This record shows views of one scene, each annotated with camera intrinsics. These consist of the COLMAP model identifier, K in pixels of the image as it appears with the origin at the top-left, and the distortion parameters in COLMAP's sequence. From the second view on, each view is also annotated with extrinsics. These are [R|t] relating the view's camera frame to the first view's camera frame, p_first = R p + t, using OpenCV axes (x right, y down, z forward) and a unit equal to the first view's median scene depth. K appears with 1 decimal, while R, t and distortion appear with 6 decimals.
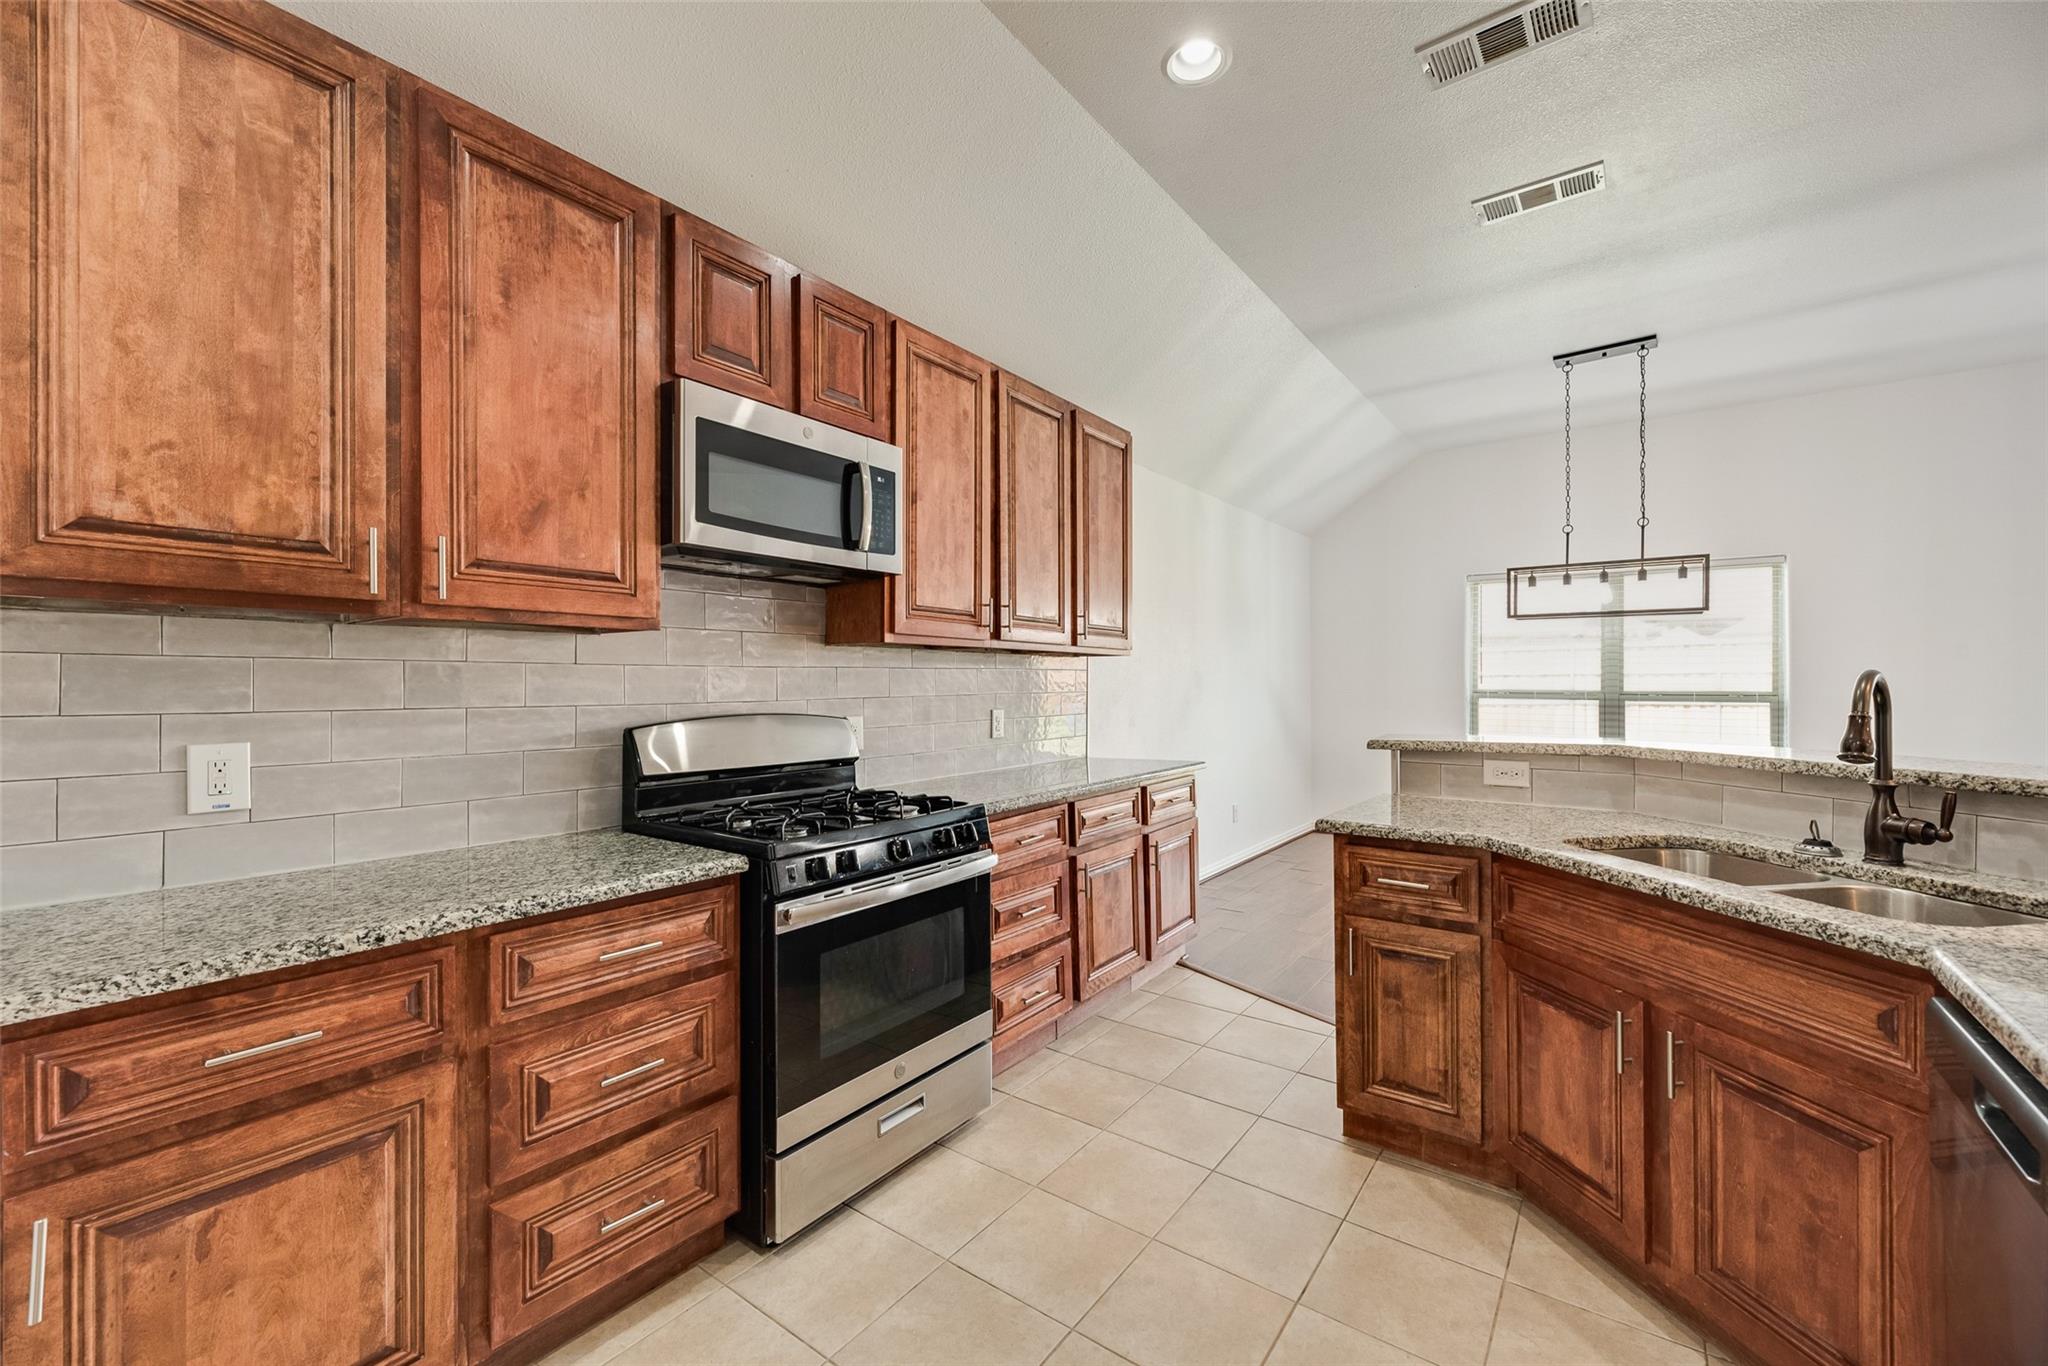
lens RADIAL K [[830.3, 0, 1020.3], [0, 830.3, 680.5], [0, 0, 1]] dist [0.003864, -0.000719]
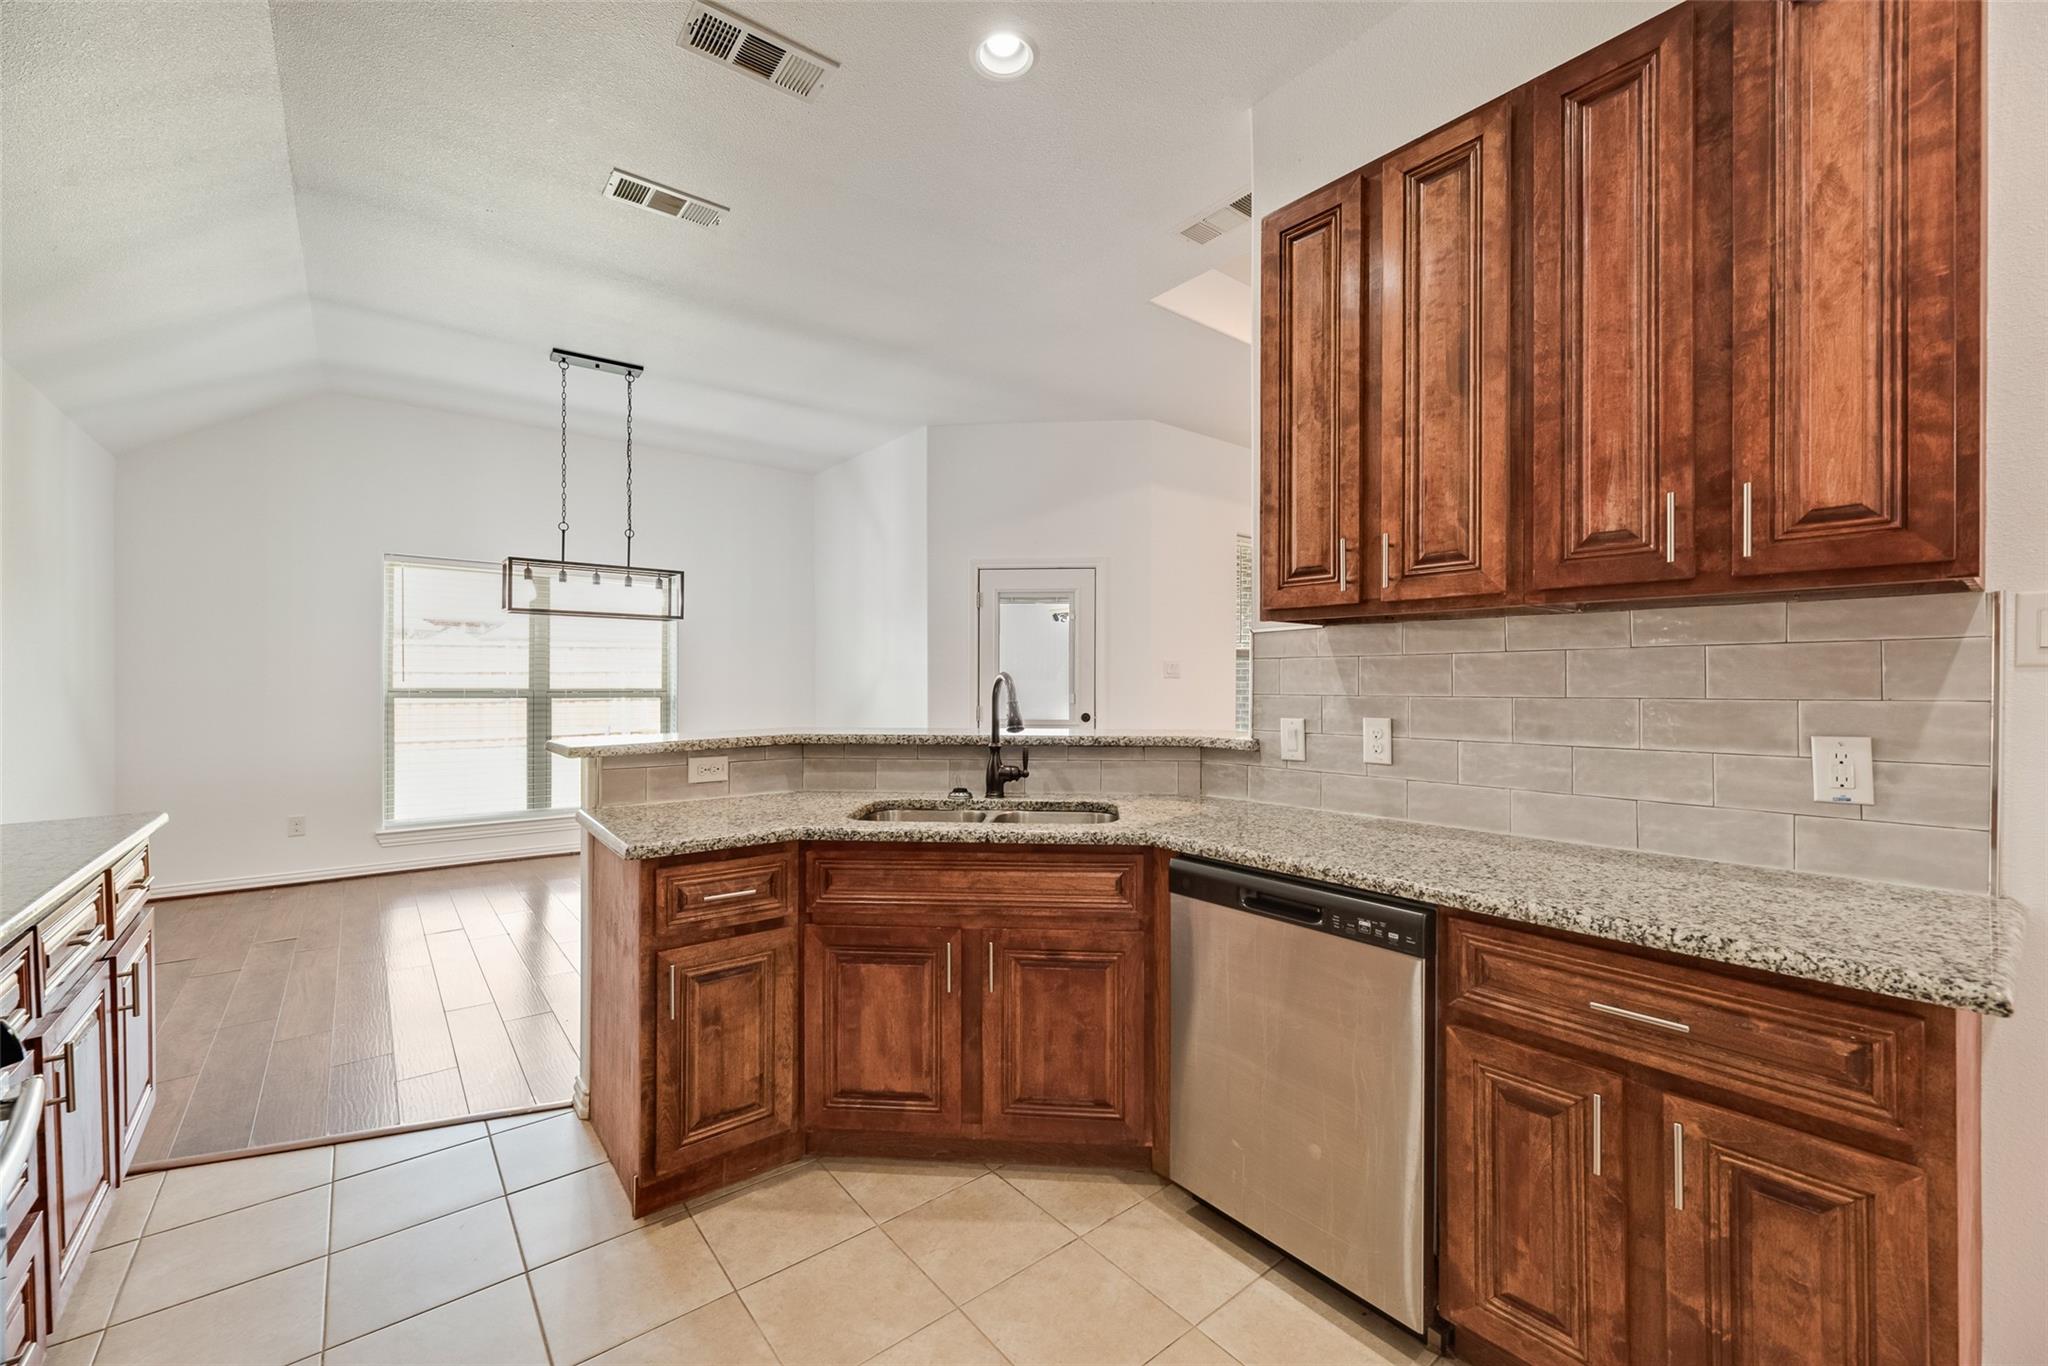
lens RADIAL K [[830.3, 0, 1024.4], [0, 830.3, 679.2], [0, 0, 1]] dist [0.003864, -0.000719]
pose [[0.246452, 0.005021, 0.969142, -0.350789], [-0.005145, 0.999979, -0.003873, 0.004823], [-0.969141, -0.004031, 0.246472, 0.443190]]
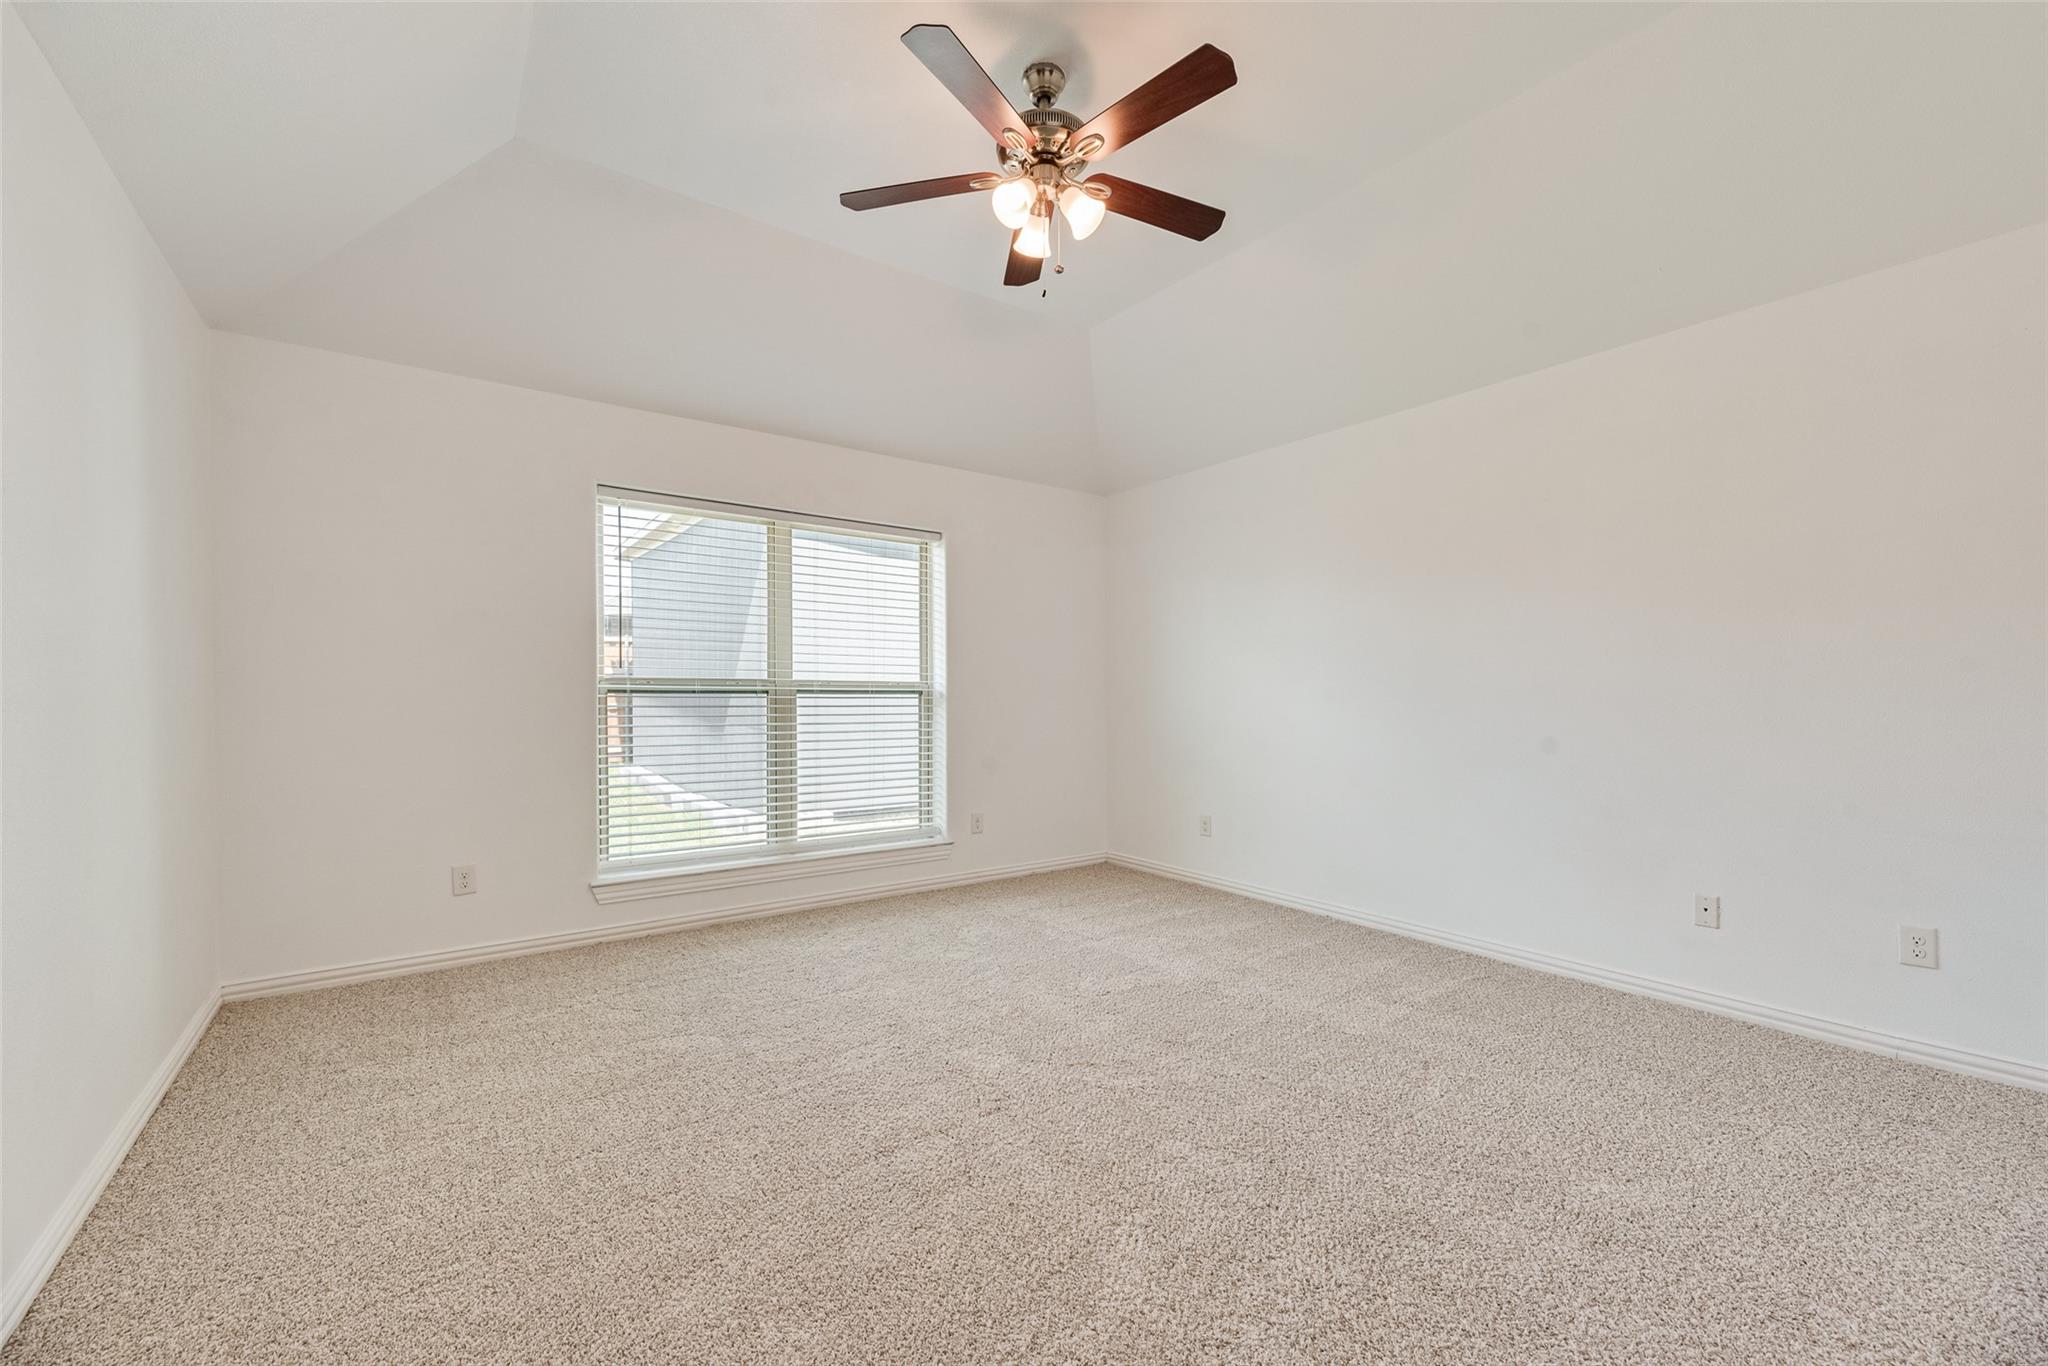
lens RADIAL K [[830.3, 0, 1031.8], [0, 830.3, 701.1], [0, 0, 1]] dist [0.003864, -0.000719]
pose [[0.286584, -0.008184, 0.958020, 0.155449], [0.002963, 0.999966, 0.007656, 0.067404], [-0.958051, 0.000644, 0.286598, 1.488514]]
